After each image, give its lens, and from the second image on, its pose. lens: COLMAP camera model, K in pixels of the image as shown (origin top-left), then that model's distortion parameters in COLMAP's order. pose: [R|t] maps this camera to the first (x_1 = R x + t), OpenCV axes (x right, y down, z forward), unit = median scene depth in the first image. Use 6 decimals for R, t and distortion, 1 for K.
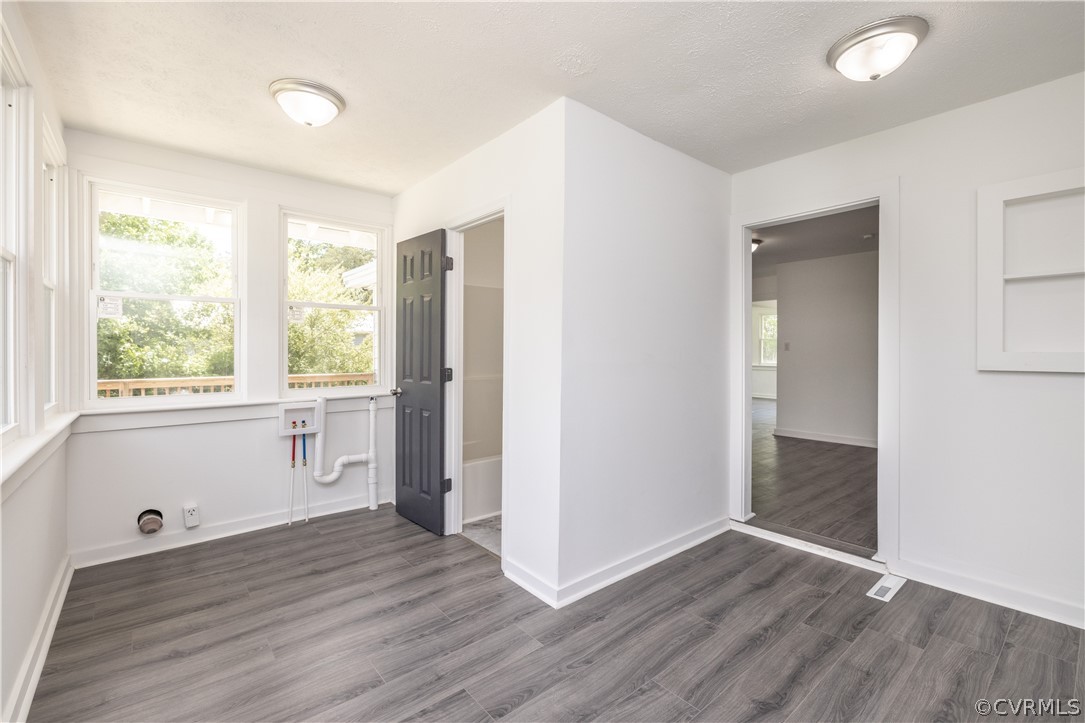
lens RADIAL K [[461.9, 0, 563.7], [0, 461.9, 351.6], [0, 0, 1]] dist [-0.006970, 0.000421]
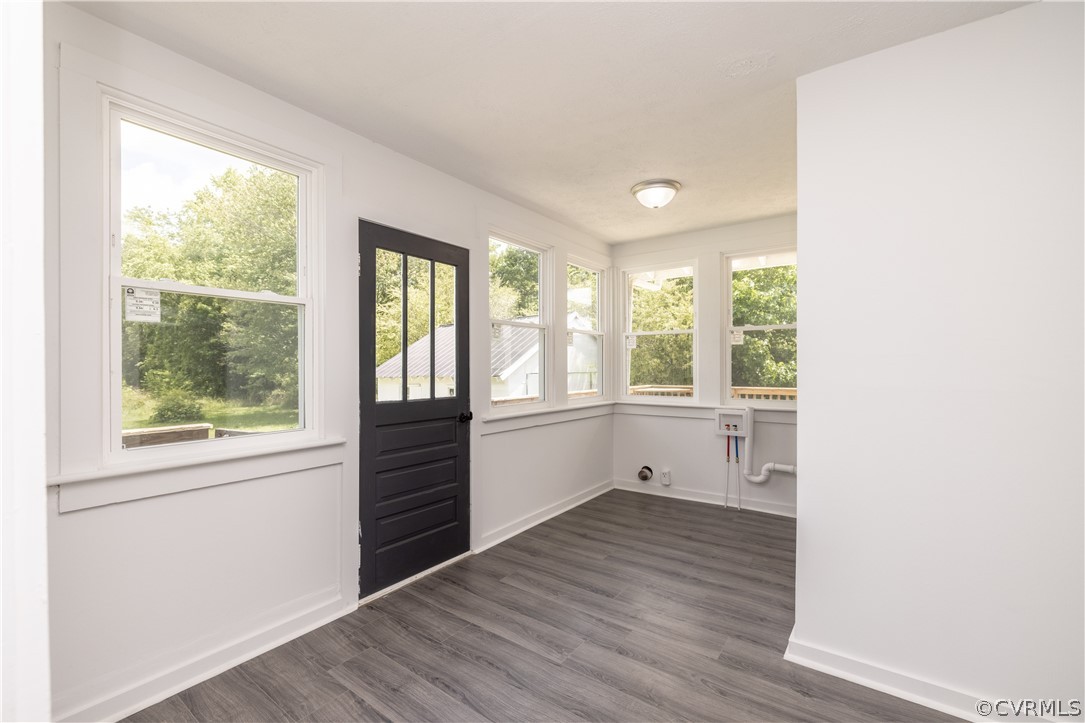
lens RADIAL K [[461.9, 0, 541.0], [0, 461.9, 359.0], [0, 0, 1]] dist [-0.006970, 0.000421]
pose [[0.235635, -0.016242, -0.971706, 0.592363], [0.003522, 0.999868, -0.015859, -0.007529], [0.971835, 0.000315, 0.235662, 0.262282]]
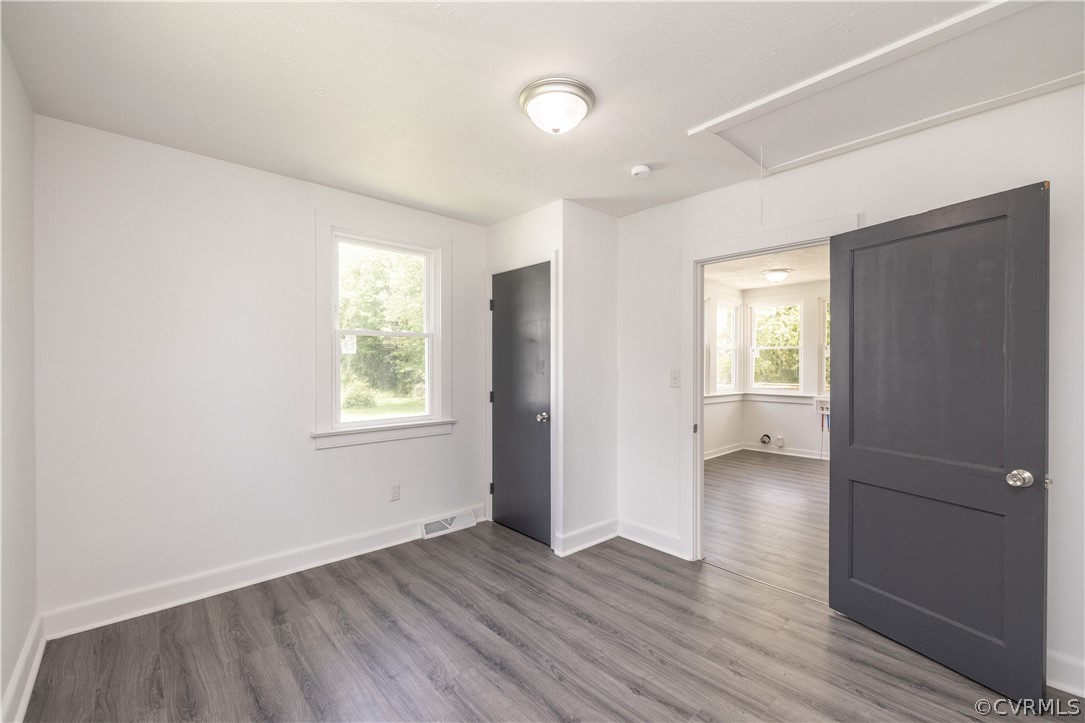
lens RADIAL K [[461.9, 0, 553.6], [0, 461.9, 362.0], [0, 0, 1]] dist [-0.006970, 0.000421]
pose [[0.057382, -0.003117, -0.998347, 1.531291], [-0.001617, 0.999994, -0.003215, -0.039951], [0.998351, 0.001799, 0.057376, -0.292326]]
